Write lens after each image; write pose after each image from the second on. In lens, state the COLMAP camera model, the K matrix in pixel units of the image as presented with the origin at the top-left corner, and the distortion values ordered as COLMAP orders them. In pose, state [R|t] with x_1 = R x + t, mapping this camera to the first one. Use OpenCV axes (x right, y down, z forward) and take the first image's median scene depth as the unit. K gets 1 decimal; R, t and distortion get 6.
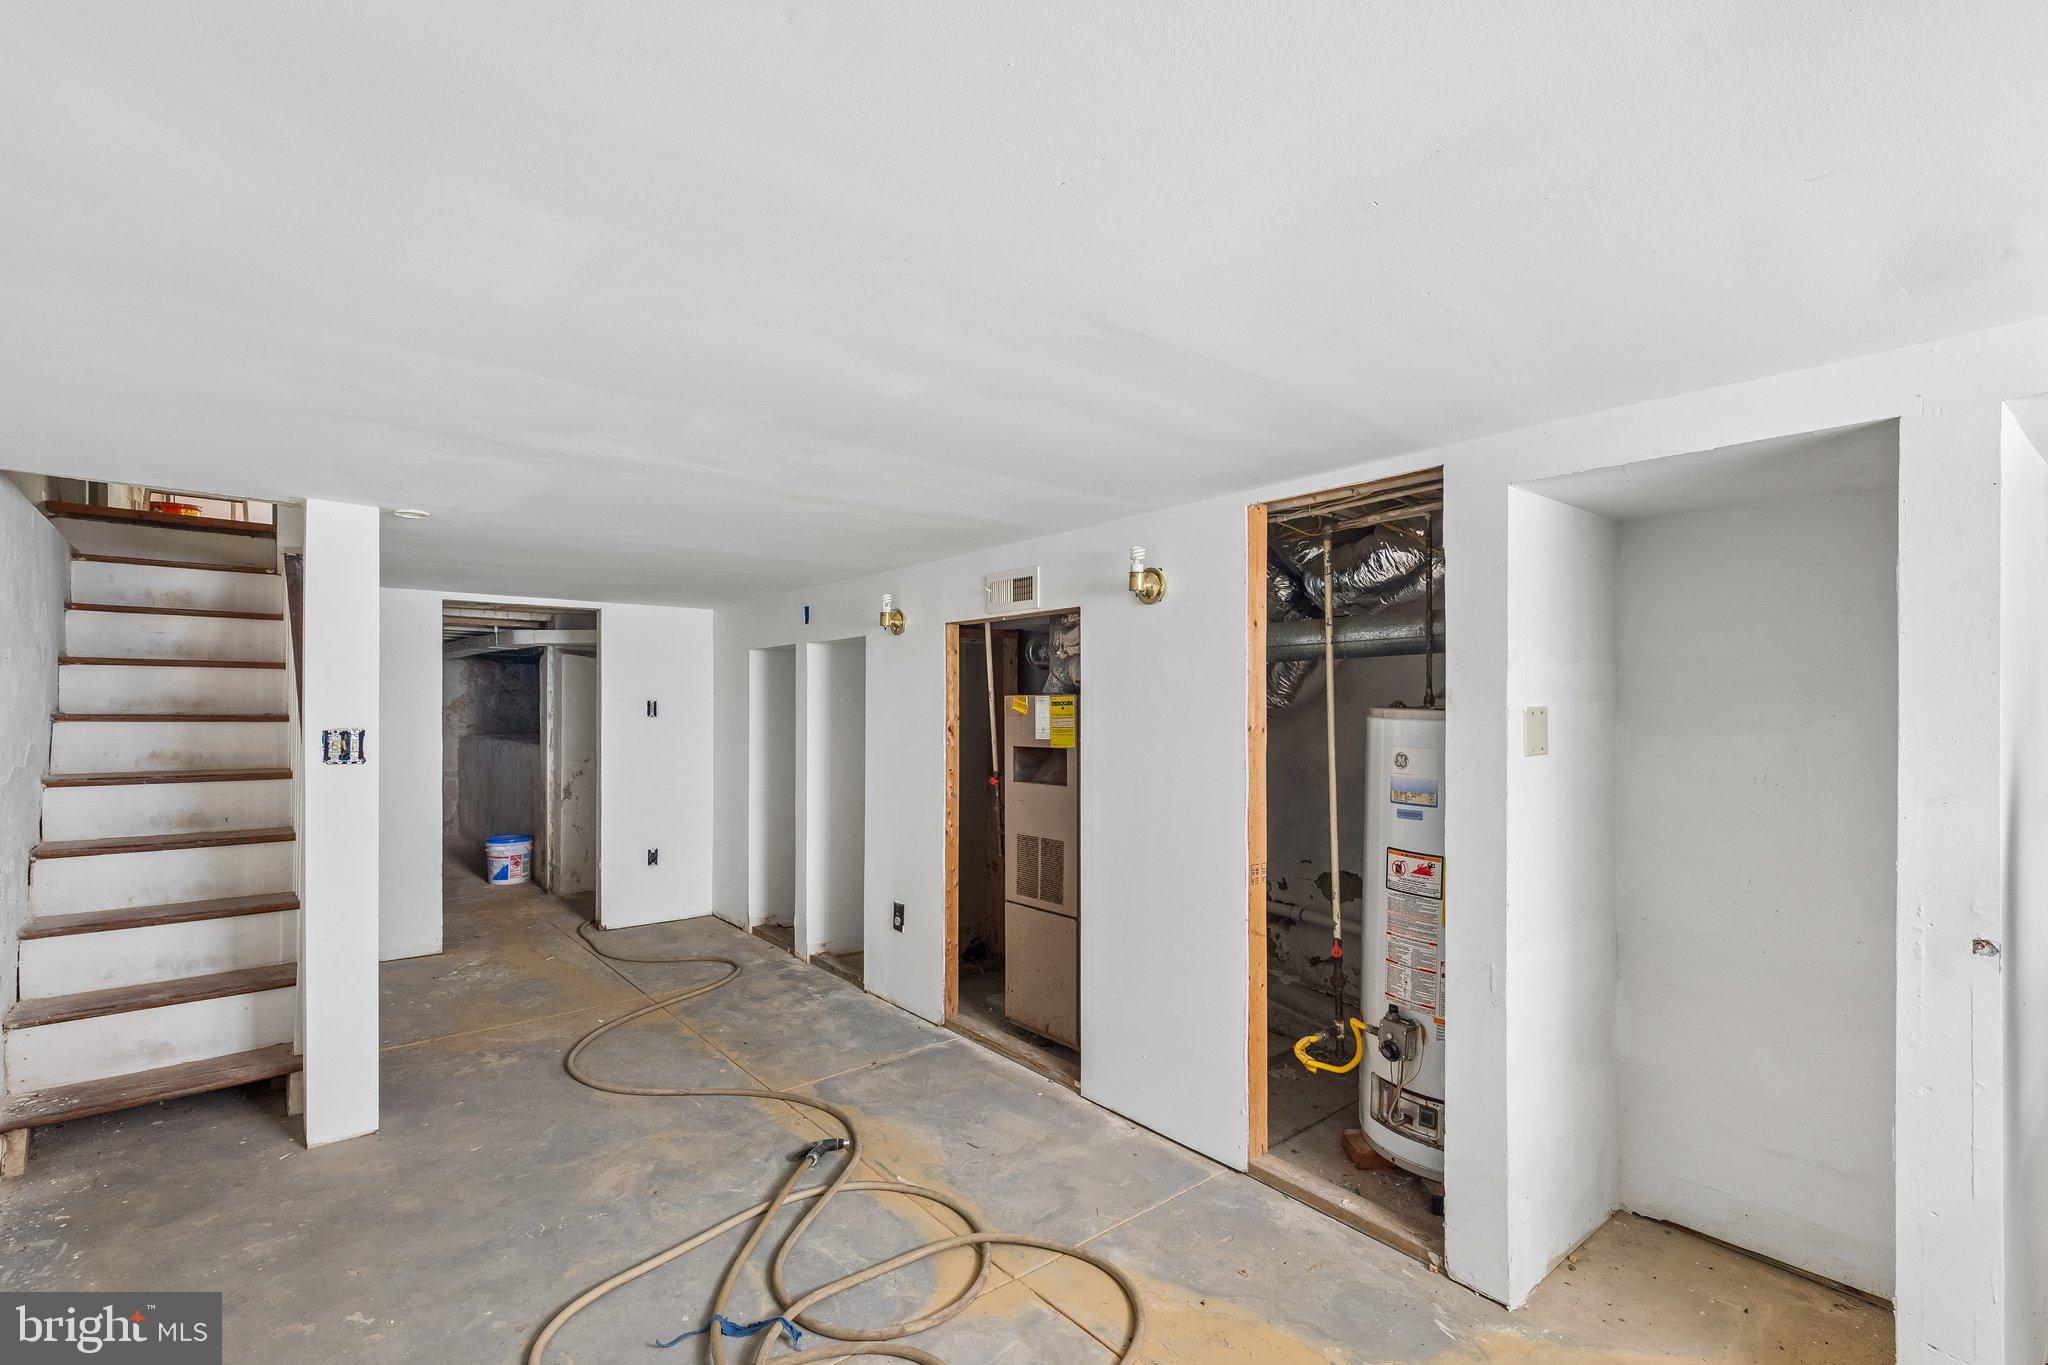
lens RADIAL K [[923.5, 0, 1021.8], [0, 923.5, 695.0], [0, 0, 1]] dist [0.011843, -0.000697]
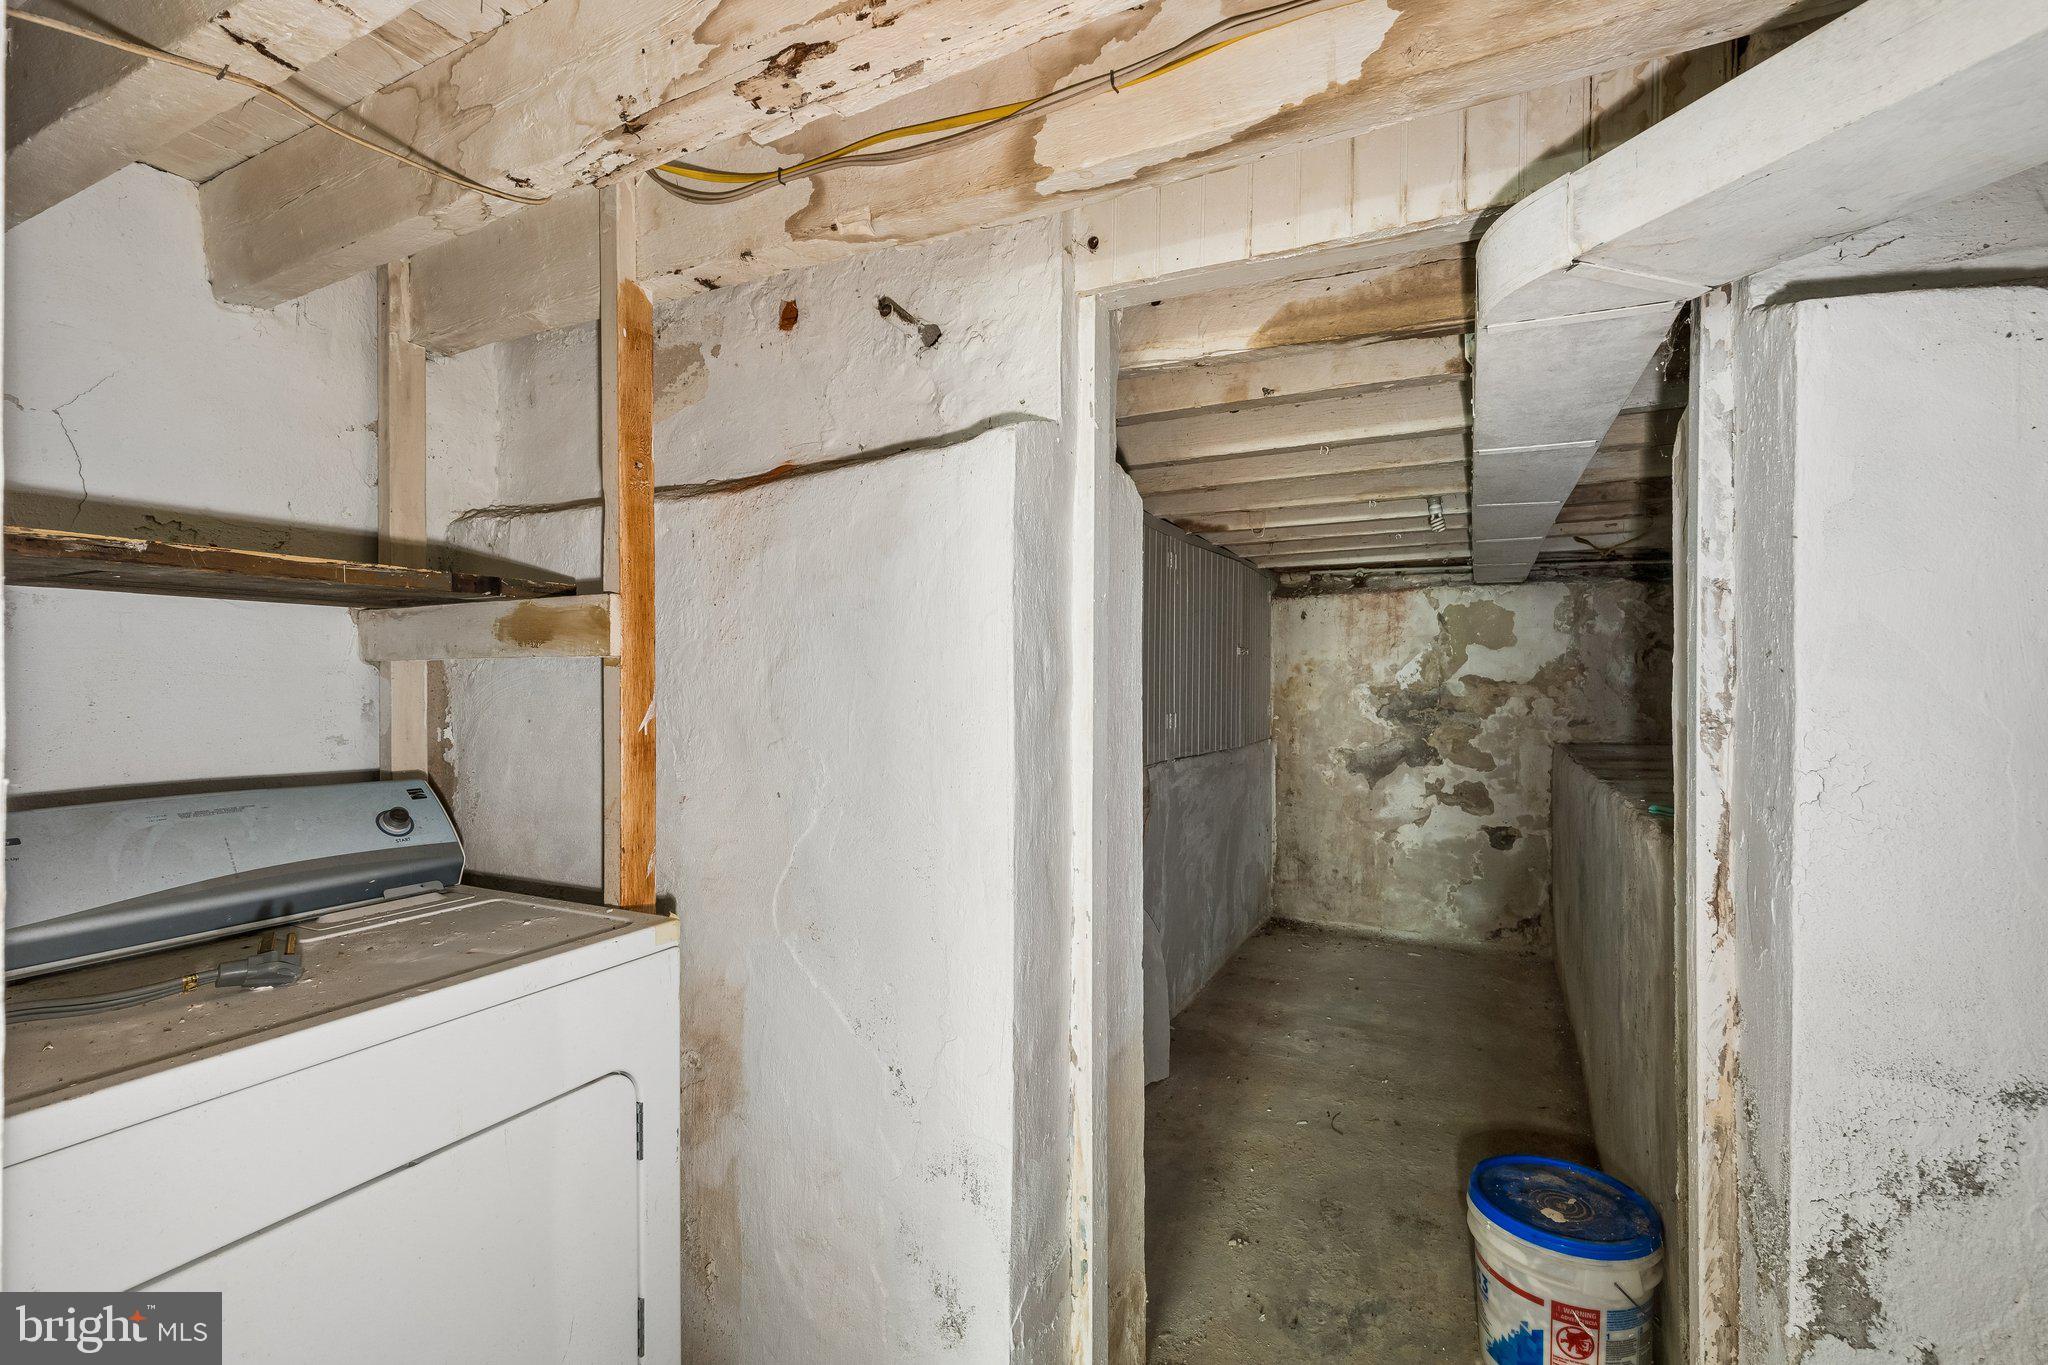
lens RADIAL K [[923.5, 0, 1025.8], [0, 923.5, 682.8], [0, 0, 1]] dist [0.011843, -0.000697]
pose [[0.397232, 0.010721, -0.917656, -0.386939], [0.001972, 0.999919, 0.012536, 0.010561], [0.917716, -0.006790, 0.397179, 0.782423]]
